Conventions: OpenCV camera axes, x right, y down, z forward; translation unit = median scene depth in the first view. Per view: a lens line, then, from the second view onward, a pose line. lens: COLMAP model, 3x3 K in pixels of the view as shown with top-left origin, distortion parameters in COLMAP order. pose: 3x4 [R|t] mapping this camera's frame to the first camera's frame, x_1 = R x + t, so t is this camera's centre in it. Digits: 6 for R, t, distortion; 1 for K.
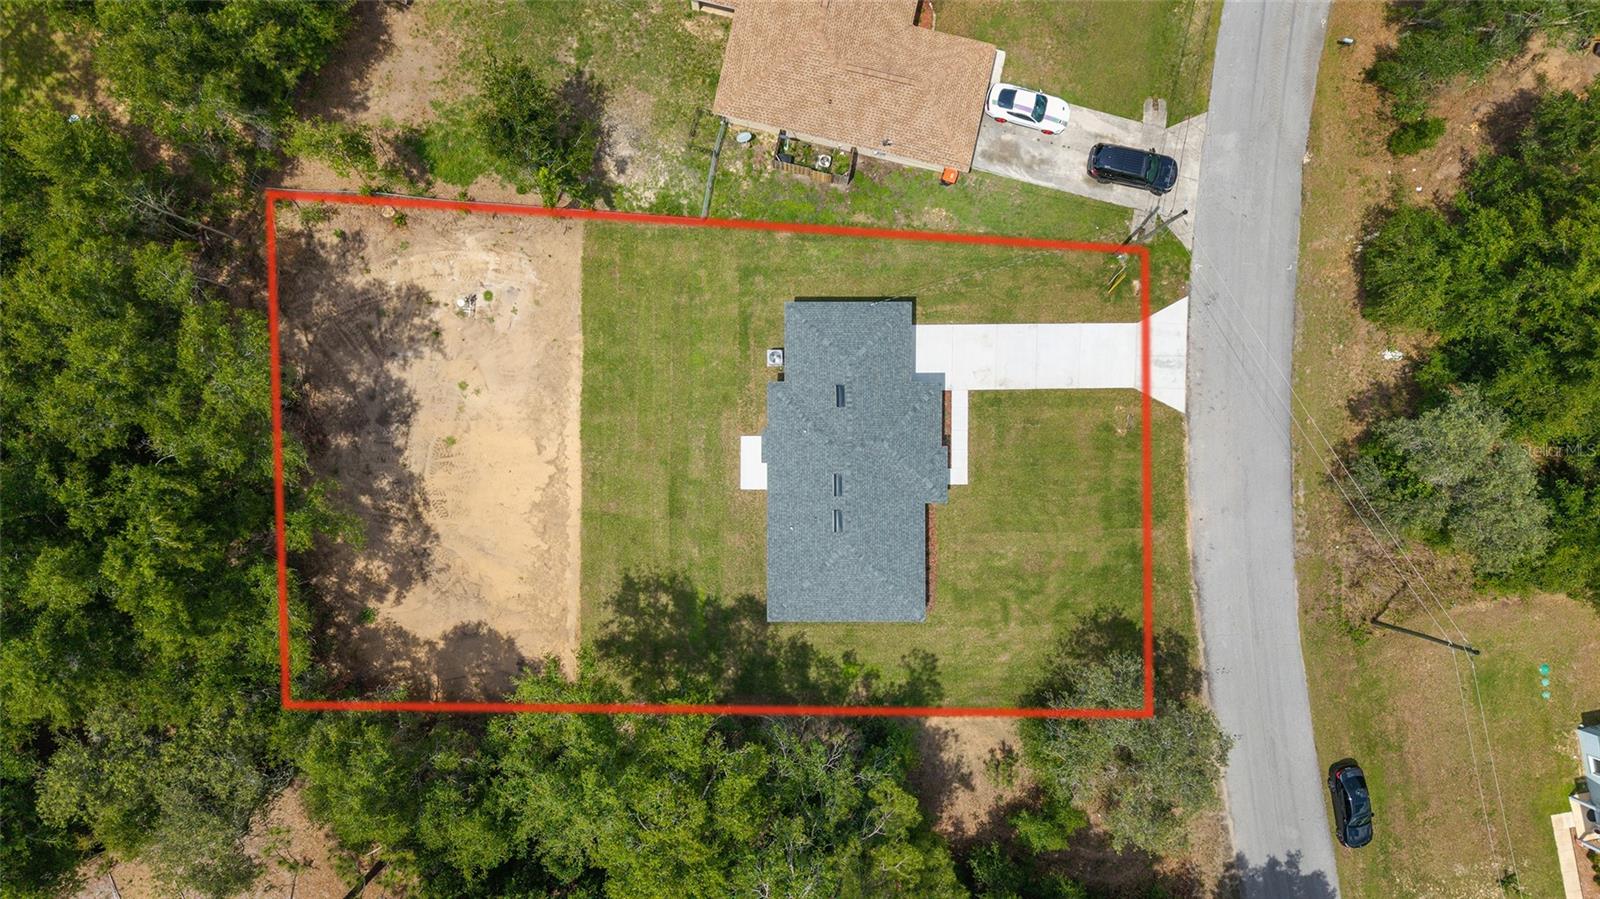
lens RADIAL K [[1068.4, 0, 806.2], [0, 1068.4, 451.3], [0, 0, 1]] dist [0.024559, -0.026106]
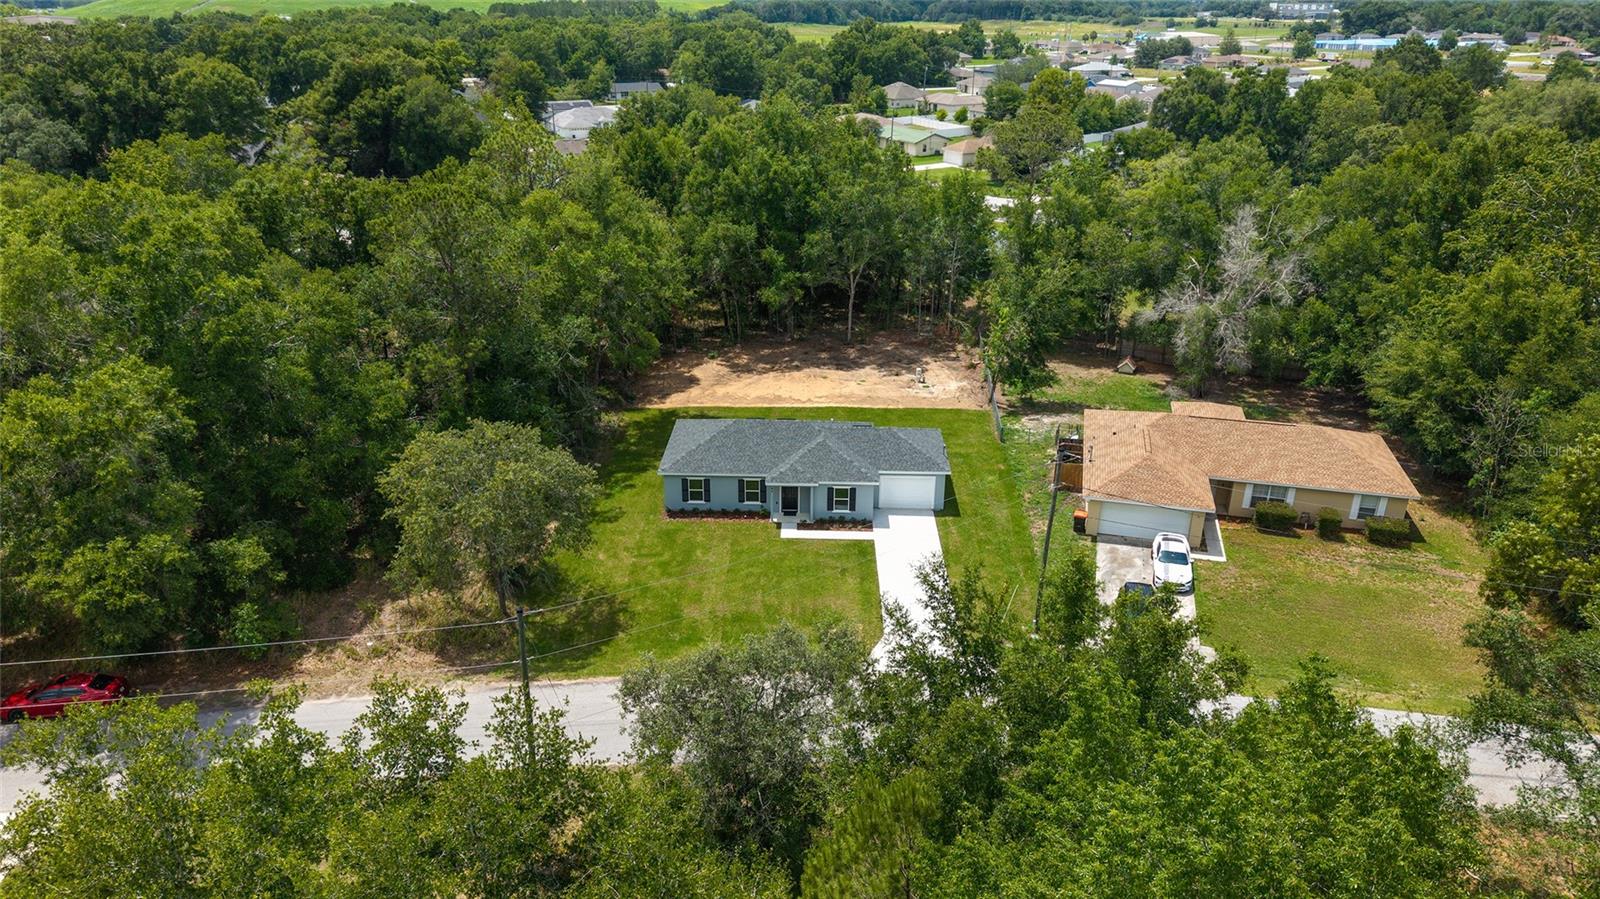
lens RADIAL K [[1068.4, 0, 798.7], [0, 1068.4, 453.9], [0, 0, 1]] dist [0.024559, -0.026106]
pose [[-0.026508, 0.363842, -0.931083, 1.068074], [-0.999648, -0.010148, 0.024494, -0.010960], [-0.000537, 0.931405, 0.363983, 0.563293]]
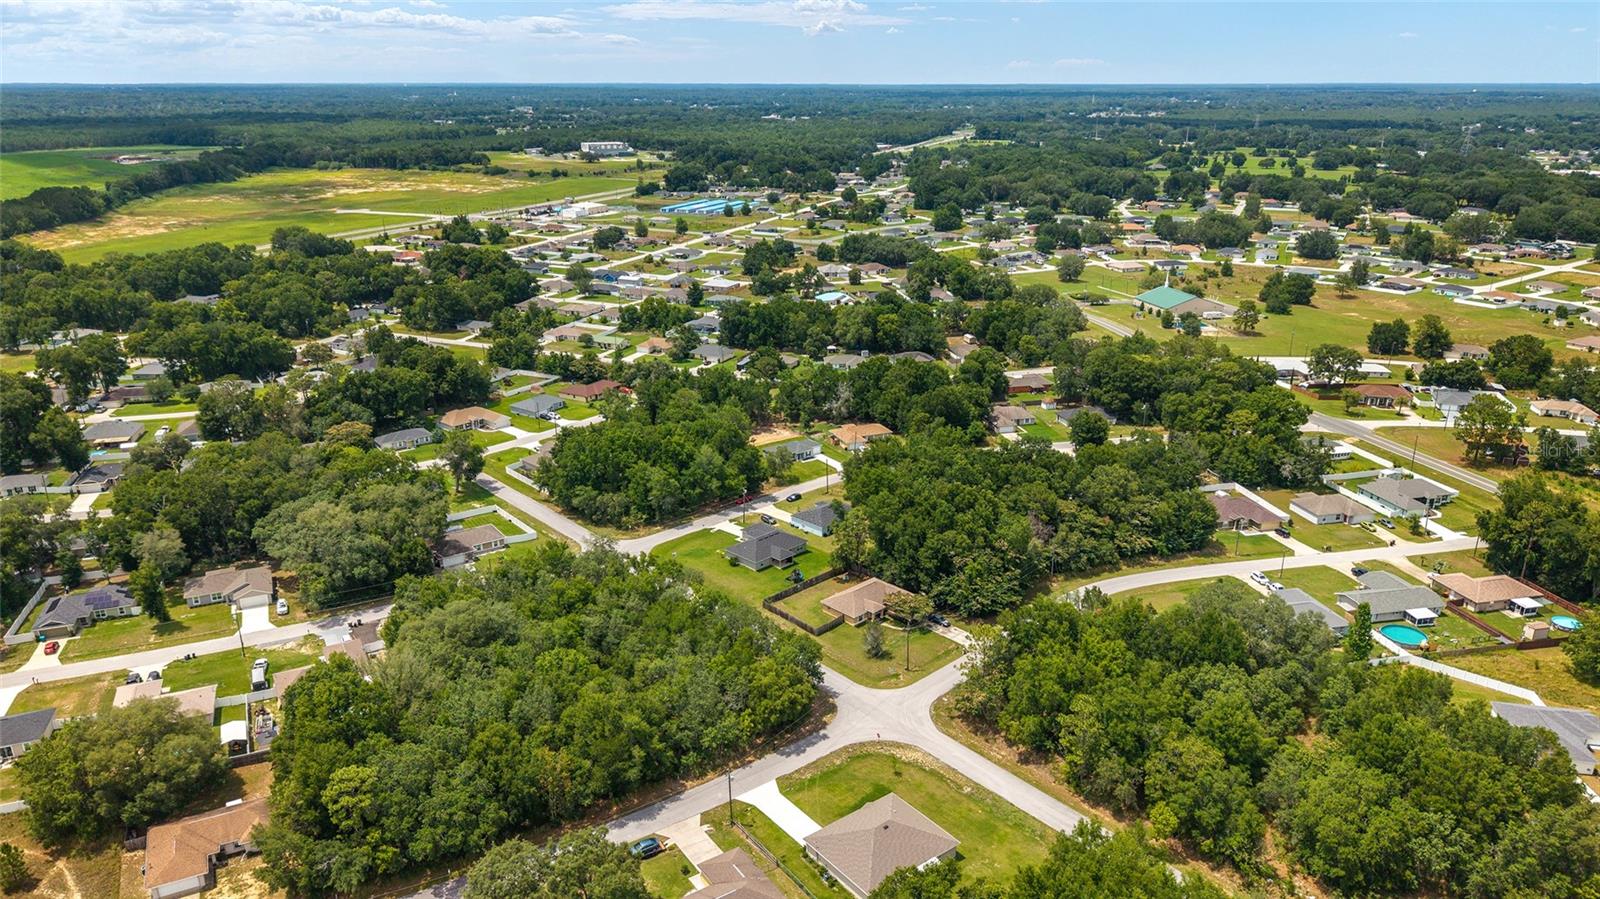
lens RADIAL K [[1068.4, 0, 801.4], [0, 1068.4, 448.9], [0, 0, 1]] dist [0.024559, -0.026106]
pose [[0.571062, 0.233728, -0.786930, 4.346210], [-0.820543, 0.191059, -0.538708, 2.907416], [0.024439, 0.953346, 0.300890, -0.668631]]
